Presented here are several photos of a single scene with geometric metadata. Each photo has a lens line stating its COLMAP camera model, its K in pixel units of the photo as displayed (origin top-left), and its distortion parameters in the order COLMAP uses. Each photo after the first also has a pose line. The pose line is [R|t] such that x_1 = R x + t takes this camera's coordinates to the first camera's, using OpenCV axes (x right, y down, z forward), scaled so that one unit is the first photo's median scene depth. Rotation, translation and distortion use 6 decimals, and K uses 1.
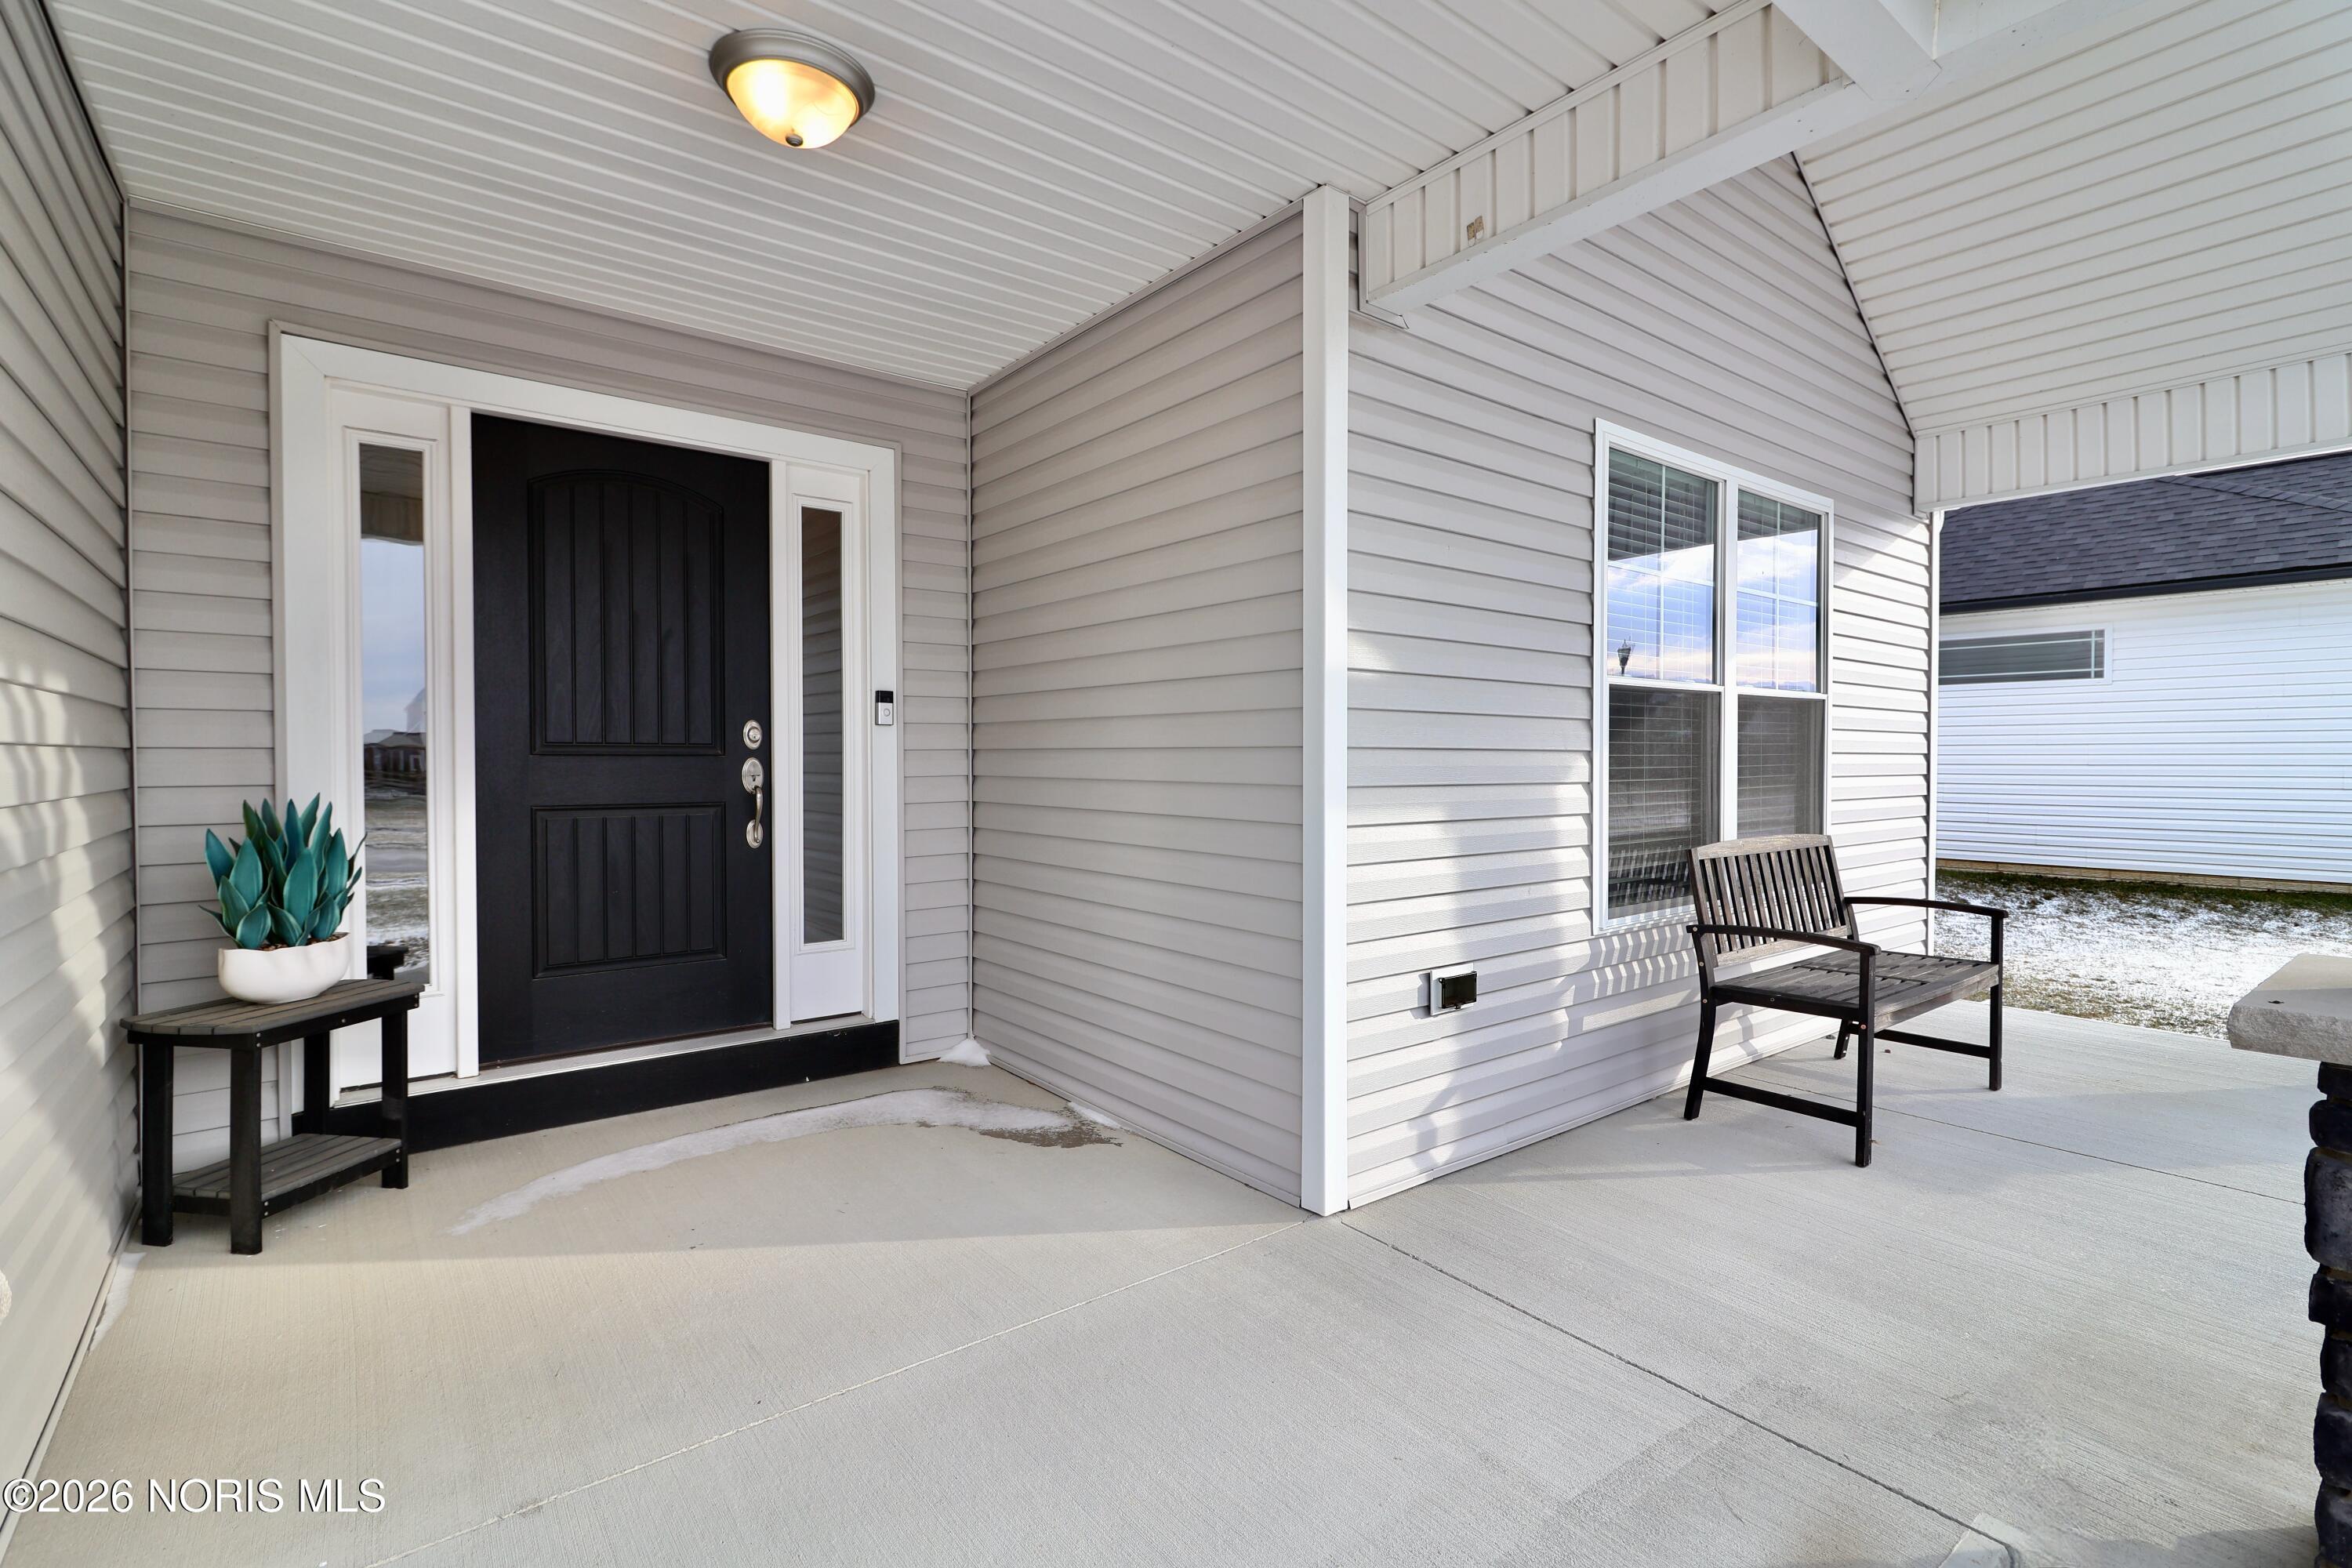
lens RADIAL K [[1118.8, 0, 1233.1], [0, 1118.8, 786.0], [0, 0, 1]] dist [0.000970, -0.000187]
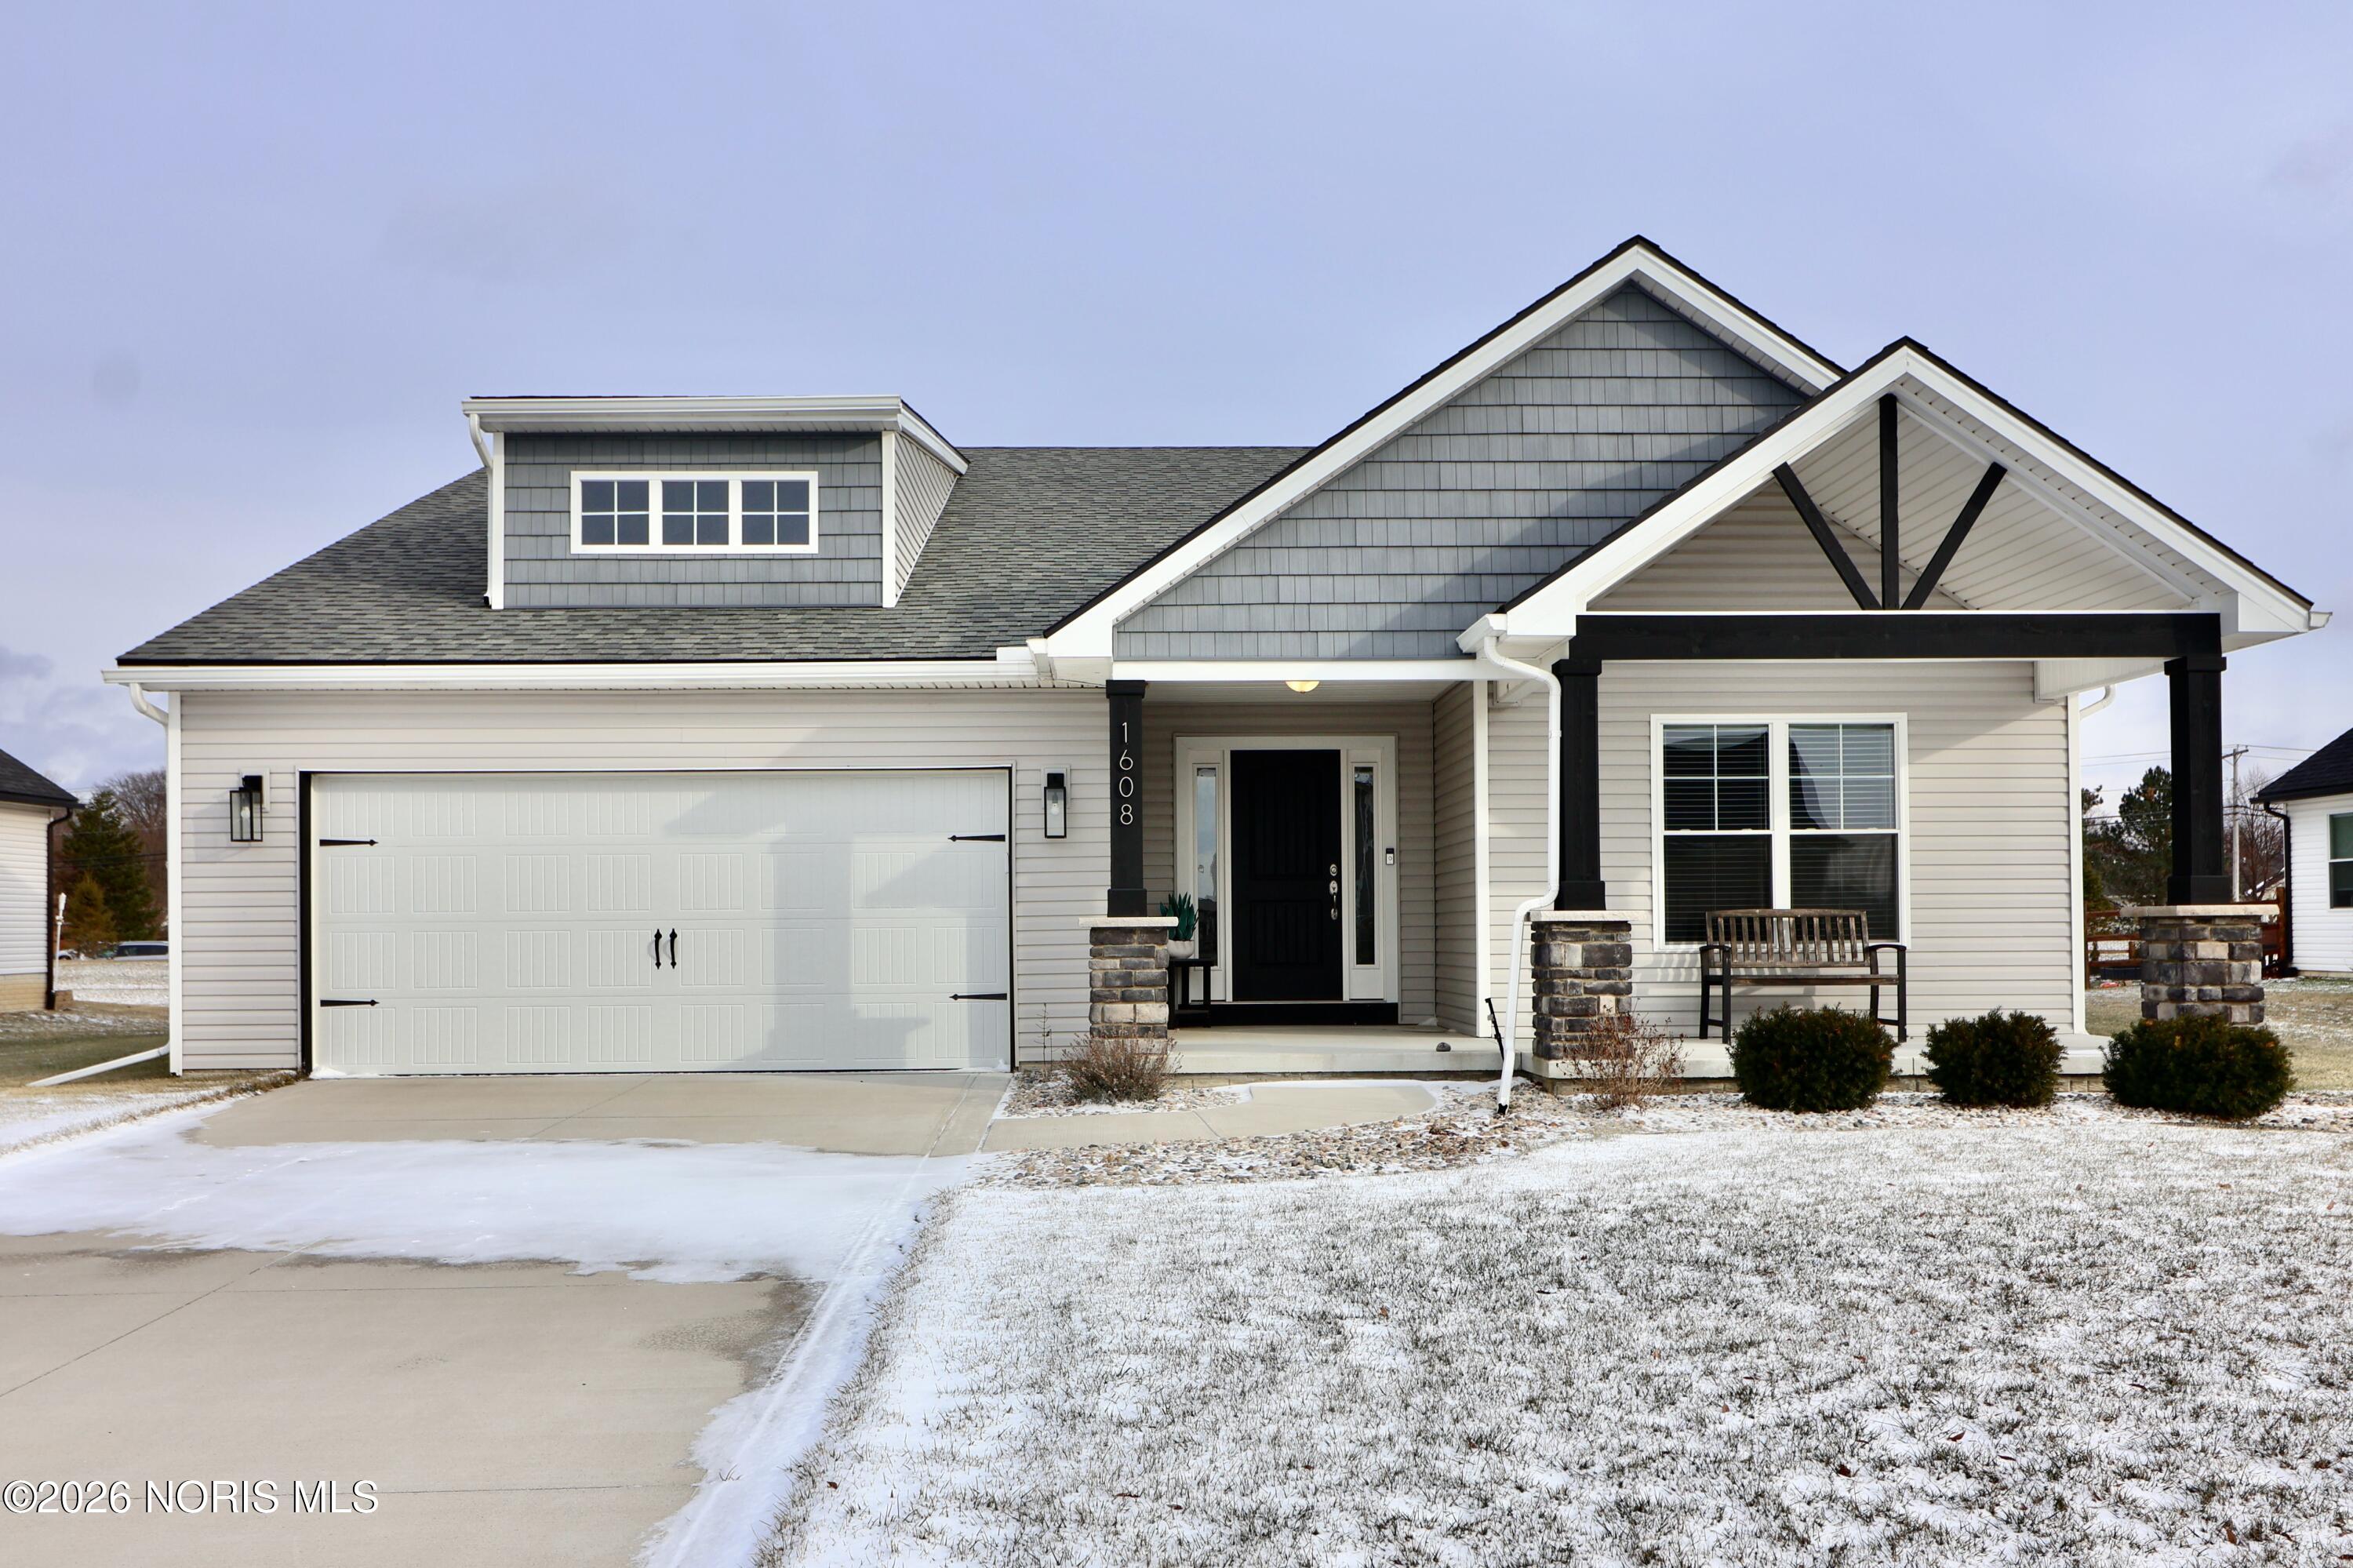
lens RADIAL K [[1608.9, 0, 1178.7], [0, 1608.9, 793.3], [0, 0, 1]] dist [0.002273, -0.000218]
pose [[0.790395, -0.054768, -0.610144, 1.297823], [-0.007732, 0.995024, -0.099331, 0.123960], [0.612548, 0.083228, 0.786039, -1.738750]]
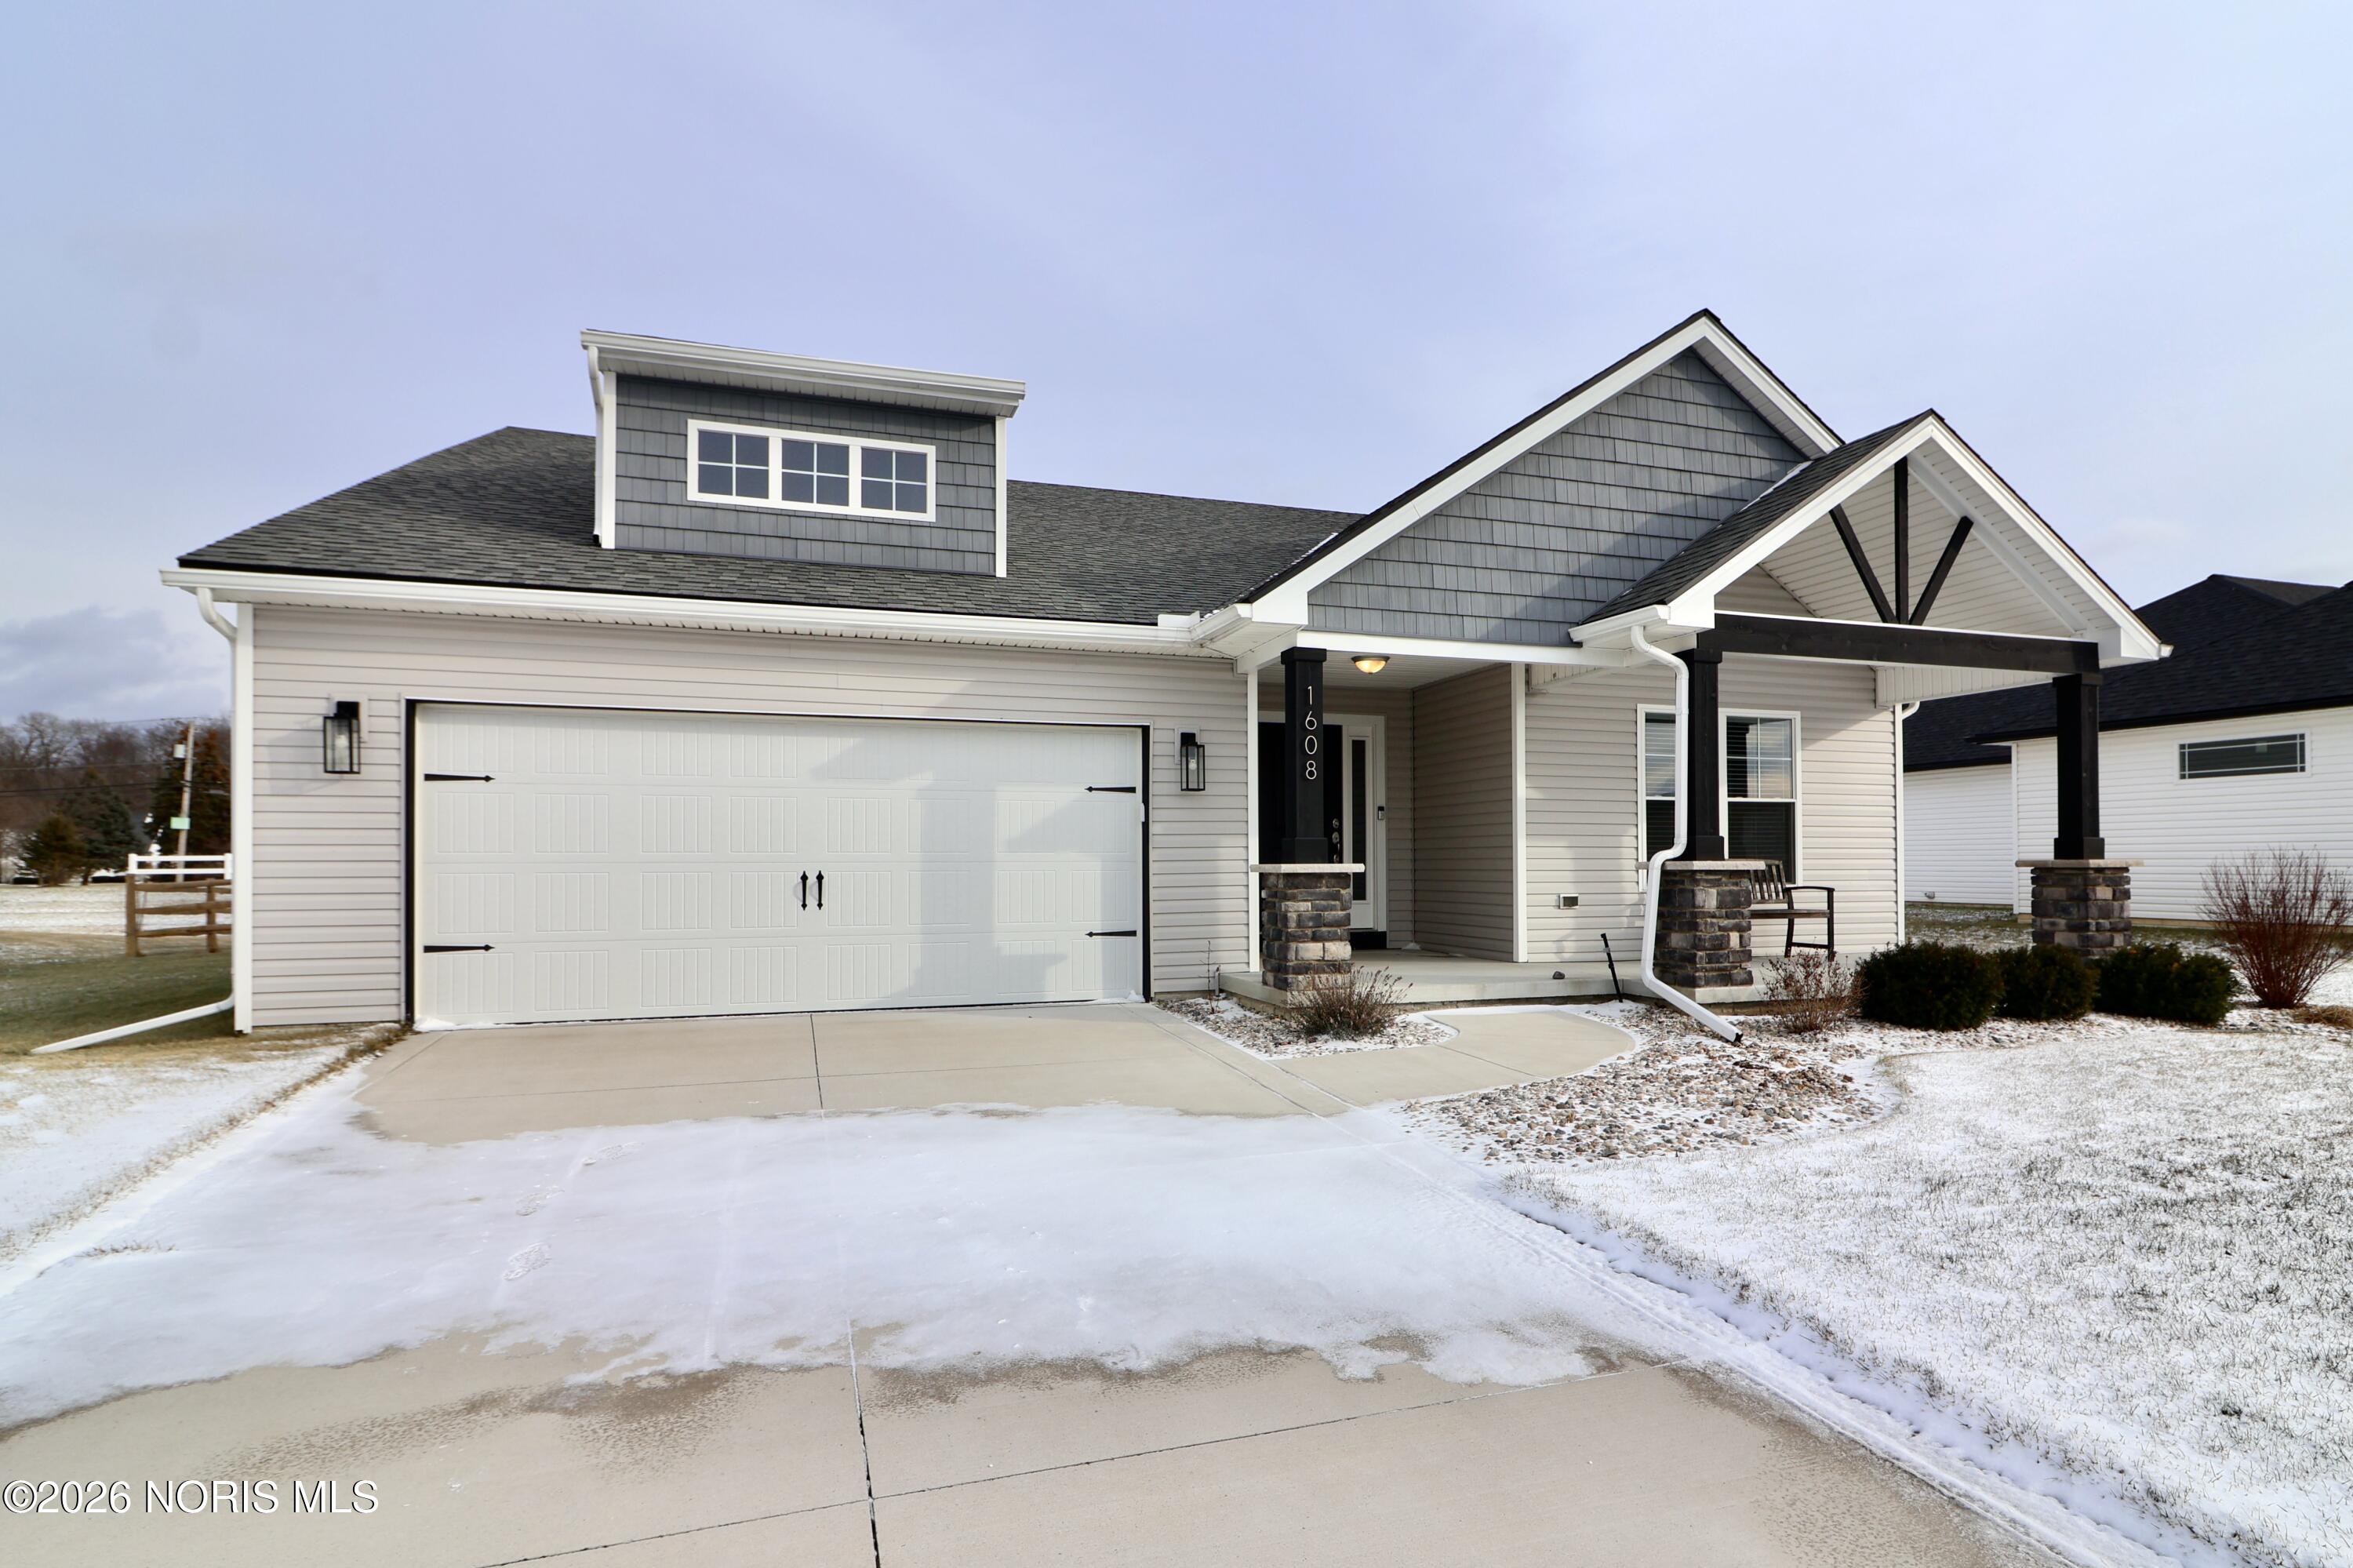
lens RADIAL K [[1119.3, 0, 1233.6], [0, 1119.3, 786.0], [0, 0, 1]] dist [0.000970, -0.000187]
pose [[0.927234, -0.024794, -0.373662, 0.369317], [-0.008640, 0.996124, -0.087538, 0.105909], [0.374384, 0.084397, 0.923425, -1.638808]]
